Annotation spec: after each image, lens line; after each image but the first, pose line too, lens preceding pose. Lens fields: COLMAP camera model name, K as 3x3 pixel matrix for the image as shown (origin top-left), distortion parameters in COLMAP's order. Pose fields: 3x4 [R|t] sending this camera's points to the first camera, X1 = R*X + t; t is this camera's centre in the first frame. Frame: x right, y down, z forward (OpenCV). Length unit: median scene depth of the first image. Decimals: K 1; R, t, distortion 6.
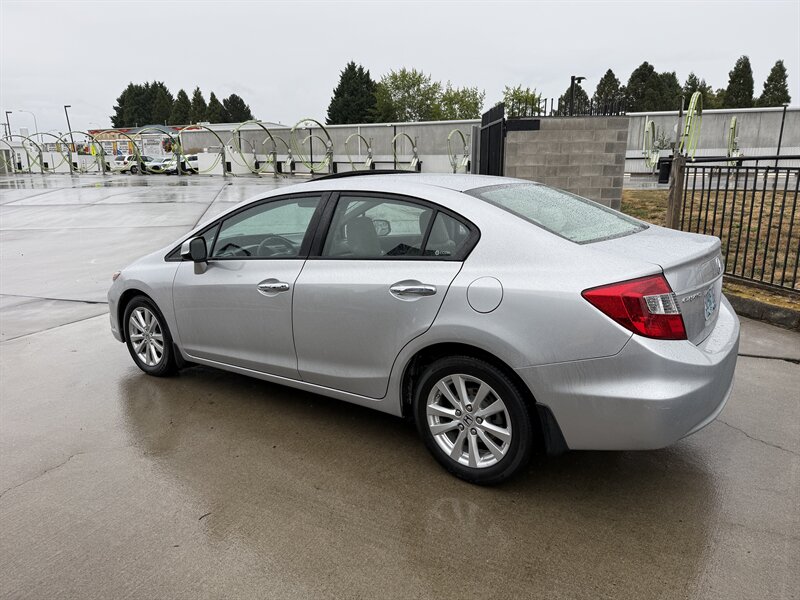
lens RADIAL K [[559.7, 0, 386.3], [0, 559.7, 296.6], [0, 0, 1]] dist [0.028286, -0.035091]
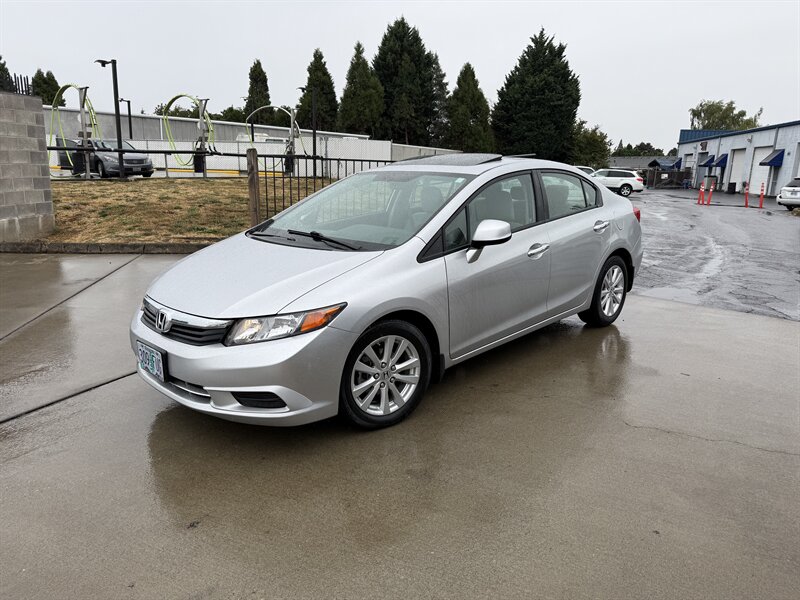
lens RADIAL K [[559.7, 0, 397.0], [0, 559.7, 300.8], [0, 0, 1]] dist [0.028286, -0.035091]
pose [[0.120564, -0.226174, 0.966597, -0.915221], [0.205912, 0.958220, 0.198530, -0.137499], [-0.971115, 0.175098, 0.162099, 0.708524]]
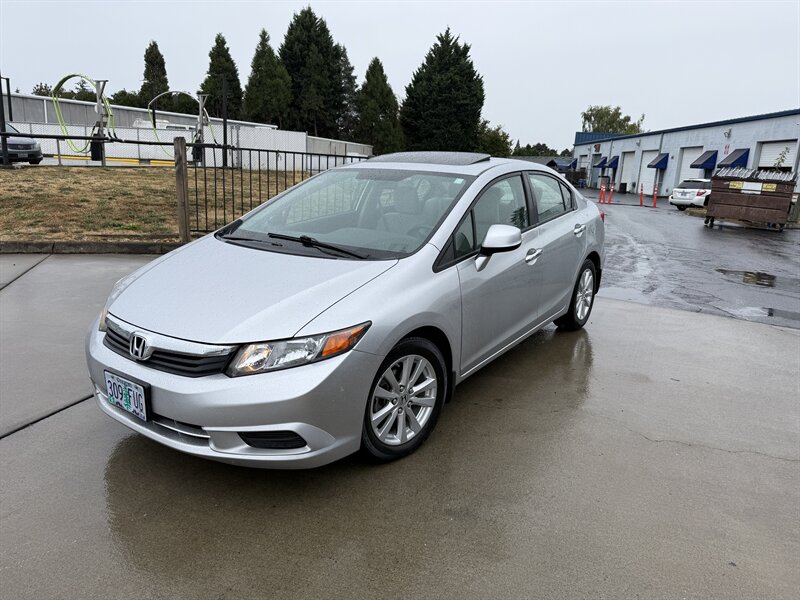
lens RADIAL K [[559.7, 0, 398.6], [0, 559.7, 298.9], [0, 0, 1]] dist [0.028286, -0.035091]
pose [[-0.044490, -0.233653, 0.971302, -0.853072], [0.182642, 0.953975, 0.237851, -0.164936], [-0.982172, 0.187983, 0.000232, 0.818439]]
